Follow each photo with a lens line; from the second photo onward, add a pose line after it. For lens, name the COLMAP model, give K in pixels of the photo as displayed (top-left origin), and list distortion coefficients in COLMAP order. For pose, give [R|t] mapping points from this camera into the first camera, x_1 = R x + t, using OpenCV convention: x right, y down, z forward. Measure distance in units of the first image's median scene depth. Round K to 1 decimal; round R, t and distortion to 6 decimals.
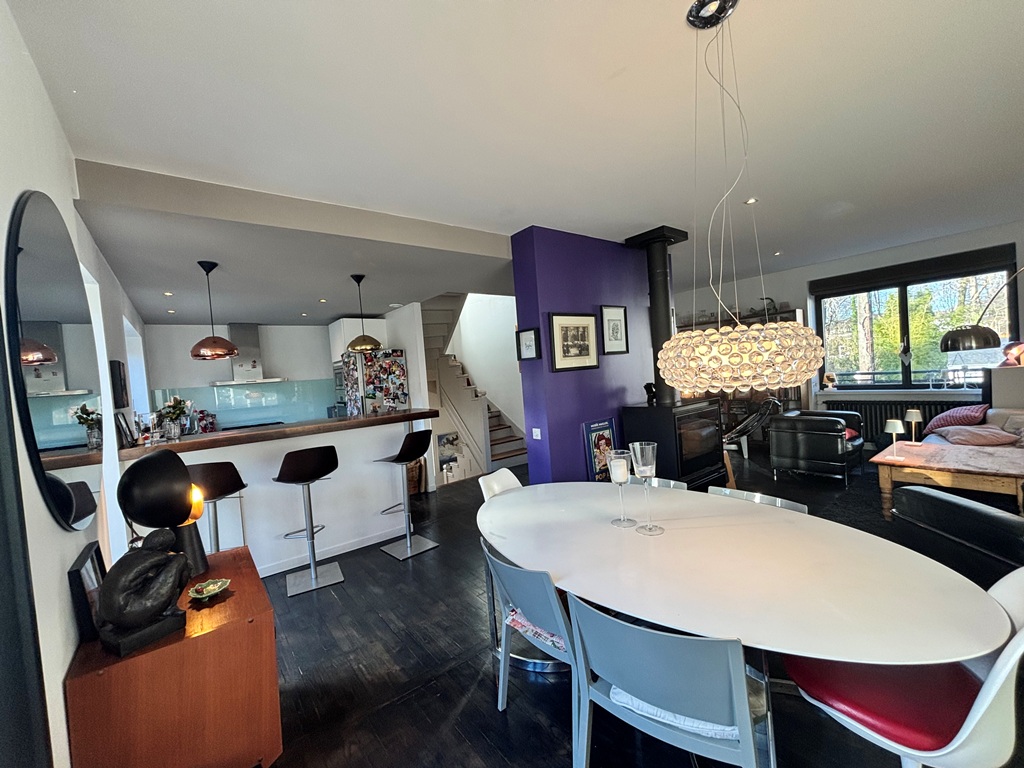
lens RADIAL K [[410.9, 0, 510.8], [0, 410.9, 388.1], [0, 0, 1]] dist [0.000057, -0.000244]
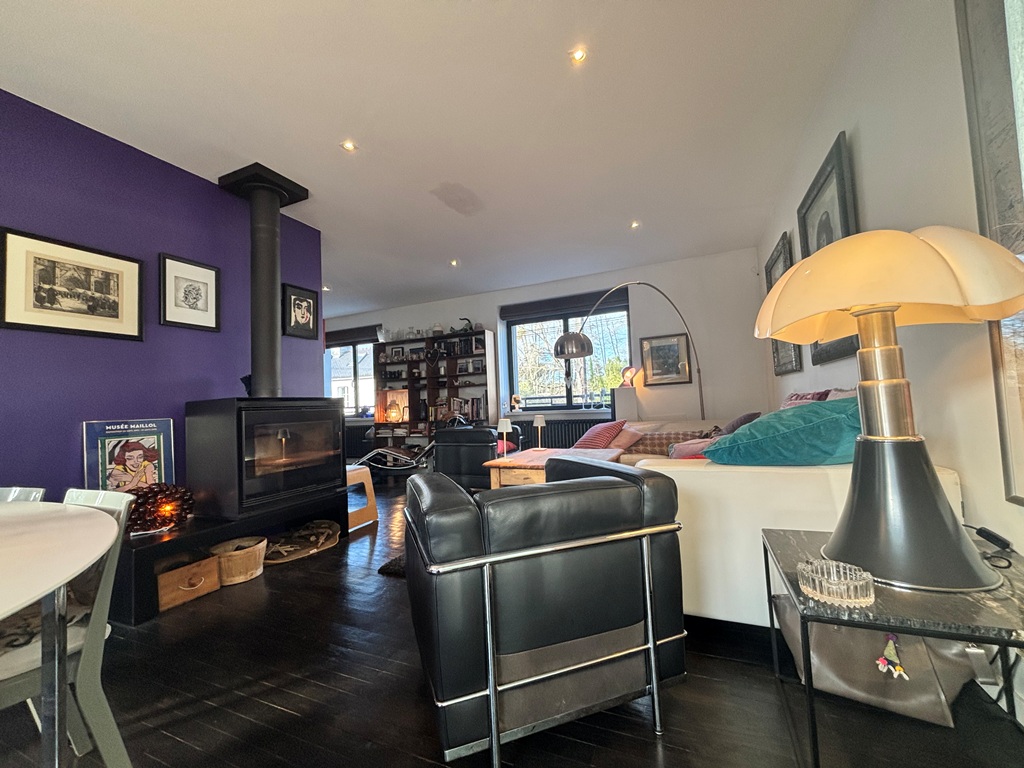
lens RADIAL K [[410.9, 0, 511.6], [0, 410.9, 378.4], [0, 0, 1]] dist [0.000057, -0.000244]
pose [[0.879982, 0.069238, 0.469935, 0.426893], [-0.007048, 0.991114, -0.132827, 0.094403], [-0.474955, 0.113573, 0.872650, 0.141784]]
